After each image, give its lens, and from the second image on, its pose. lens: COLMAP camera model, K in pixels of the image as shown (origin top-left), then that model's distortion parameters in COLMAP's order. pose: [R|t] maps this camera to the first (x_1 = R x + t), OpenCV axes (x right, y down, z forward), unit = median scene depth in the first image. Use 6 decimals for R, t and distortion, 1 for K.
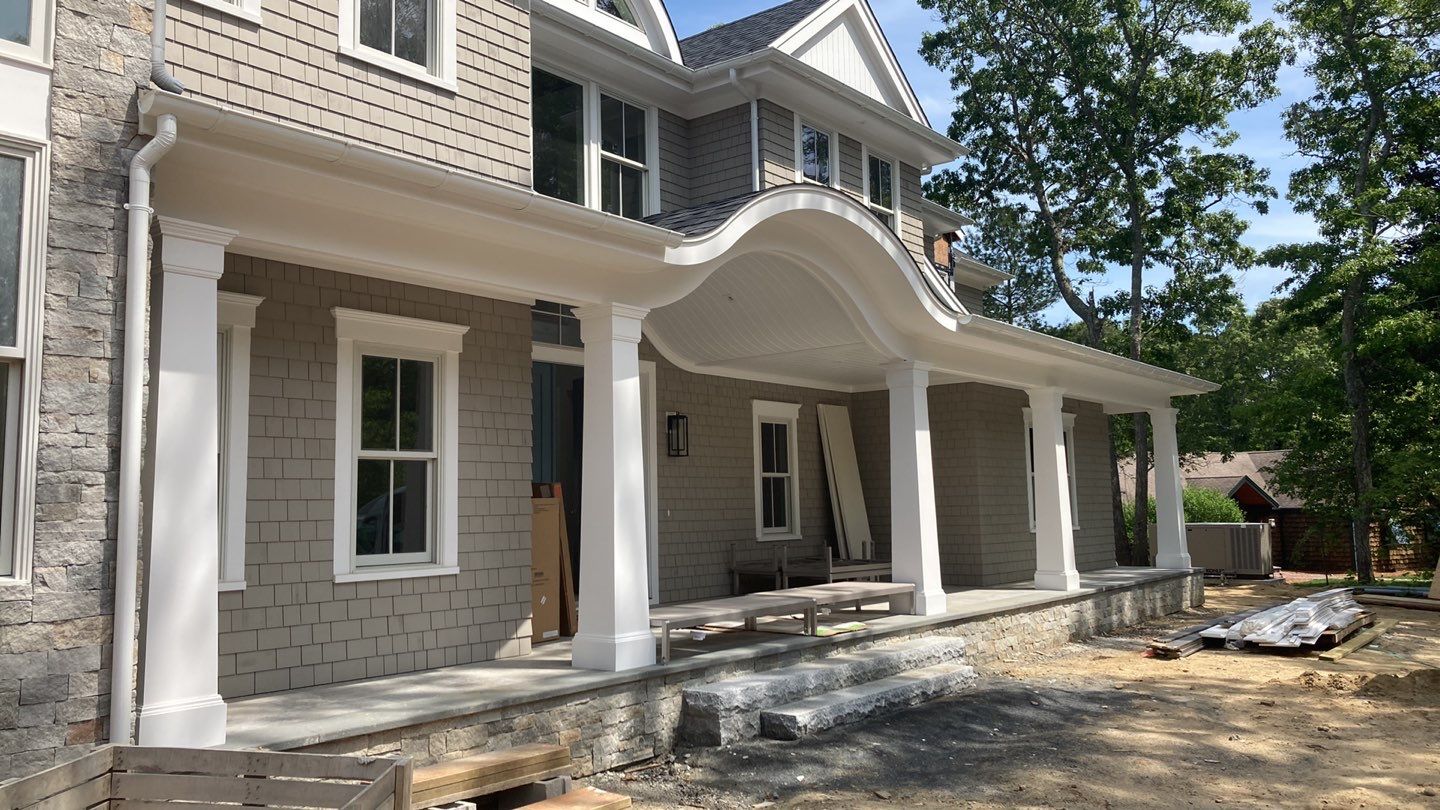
lens RADIAL K [[1117.6, 0, 707.1], [0, 1117.6, 373.8], [0, 0, 1]] dist [0.019937, -0.003296]
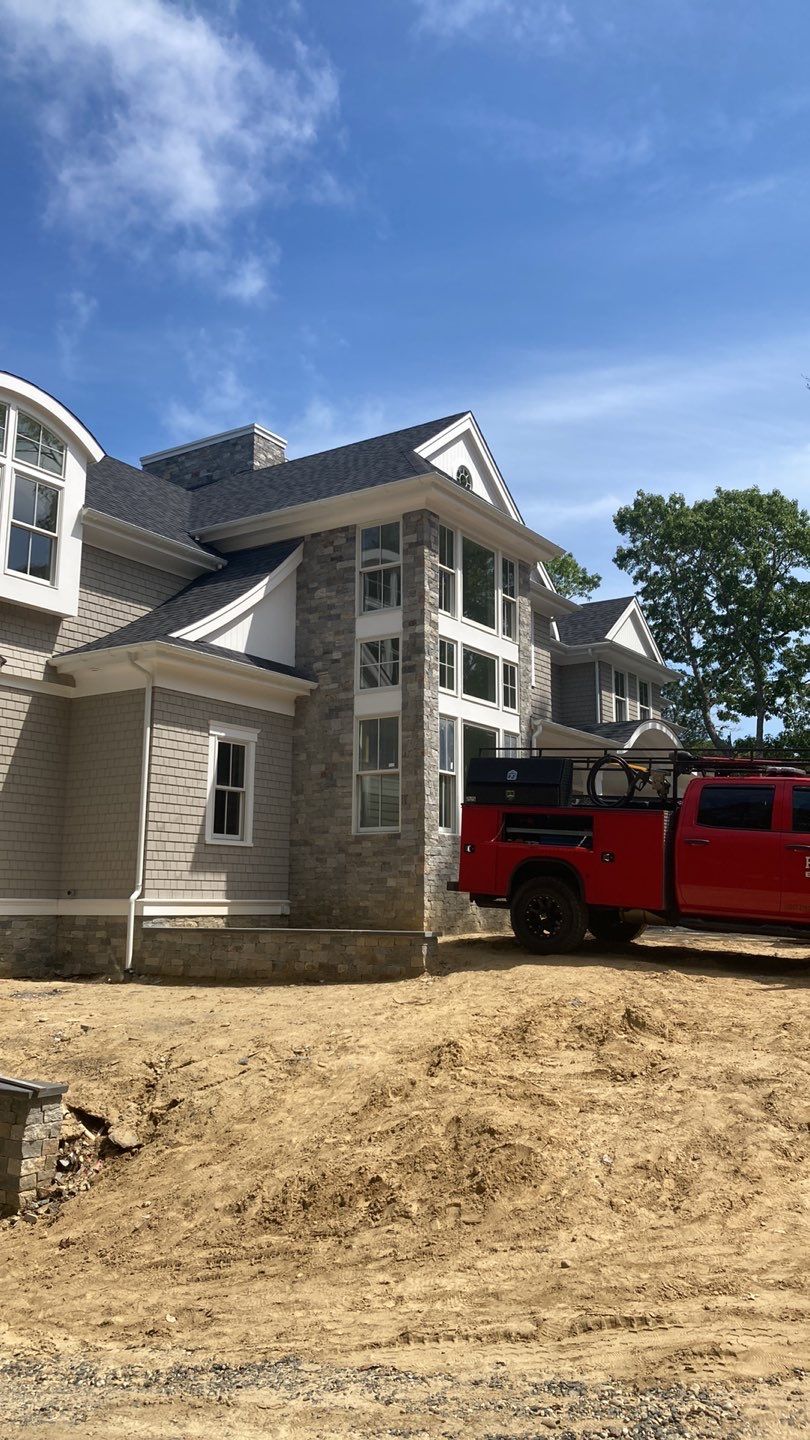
lens RADIAL K [[1120.0, 0, 408.1], [0, 1120.0, 685.4], [0, 0, 1]] dist [0.052154, -0.073516]
pose [[0.996172, 0.044950, 0.074972, -0.486834], [-0.039132, 0.996237, -0.077333, -0.019790], [-0.078166, 0.074103, 0.994182, -1.120541]]
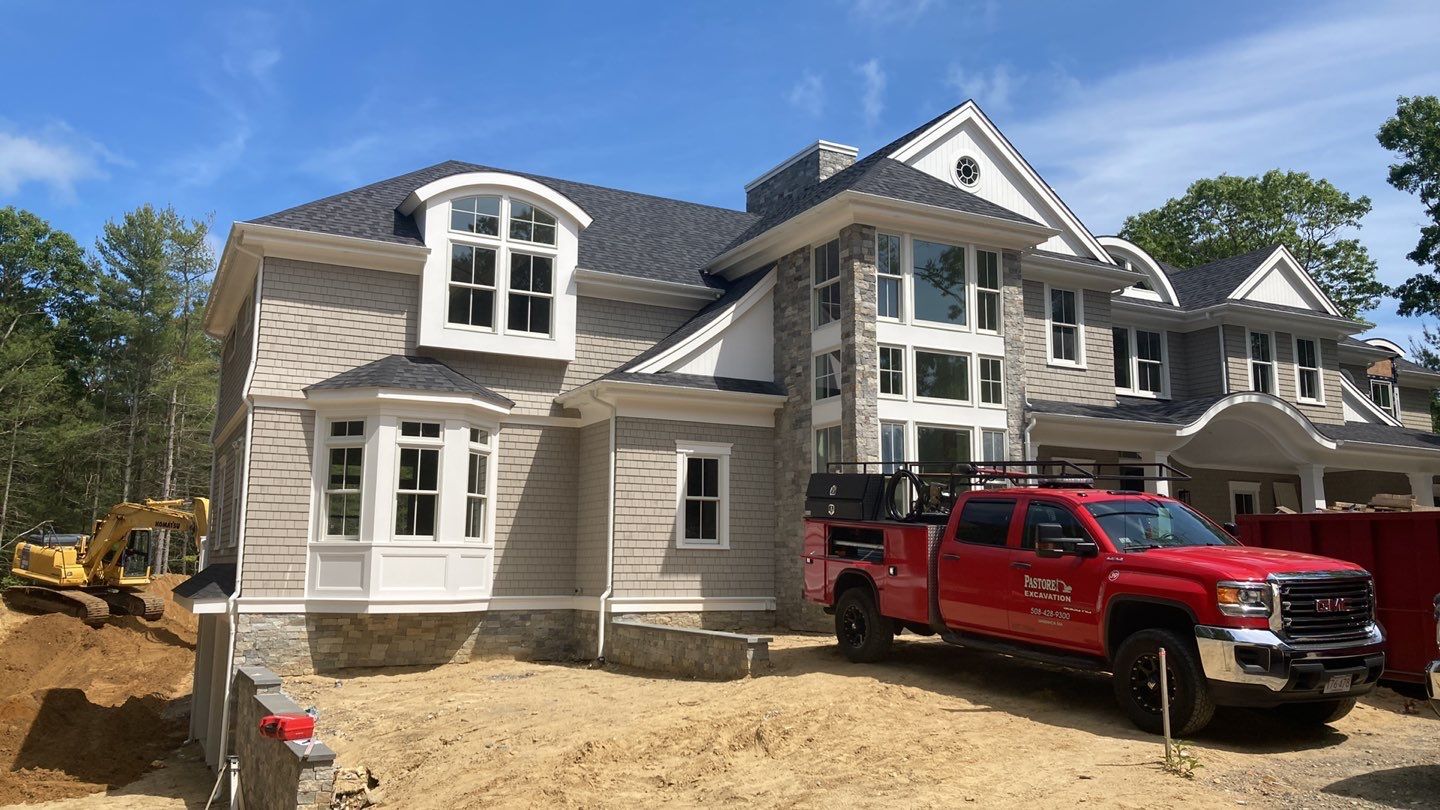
lens RADIAL K [[1120.0, 0, 718.0], [0, 1120.0, 375.0], [0, 0, 1]] dist [0.052154, -0.073516]
pose [[0.914007, -0.041207, -0.403599, 0.031528], [0.021592, 0.998359, -0.053034, -0.076918], [0.405123, 0.039759, 0.913397, -1.139615]]
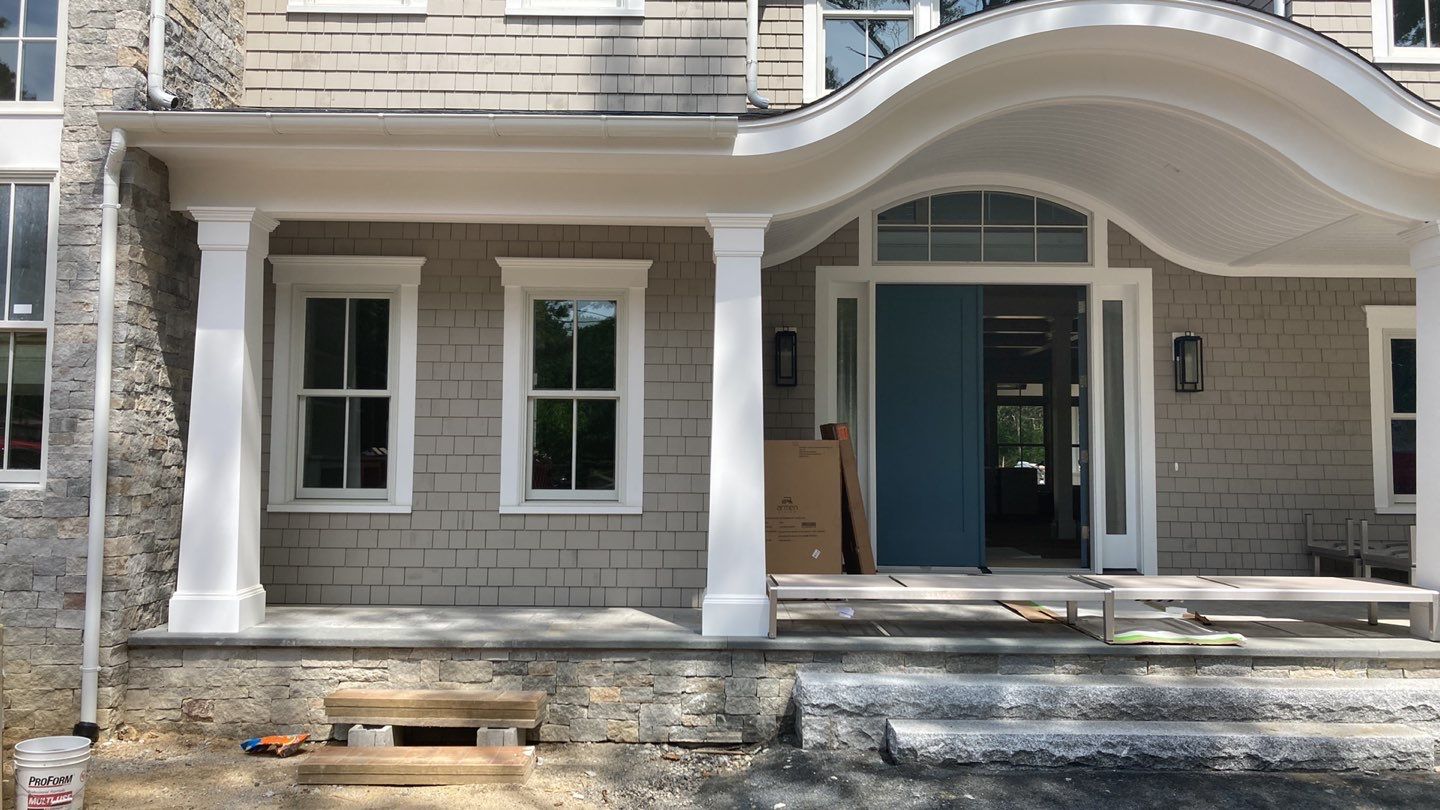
lens RADIAL K [[1120.0, 0, 718.0], [0, 1120.0, 375.0], [0, 0, 1]] dist [0.052154, -0.073516]
pose [[0.627733, -0.034362, -0.777670, 0.365849], [0.071484, 0.997349, 0.013633, 0.030753], [0.775139, -0.064149, 0.628525, 0.279651]]
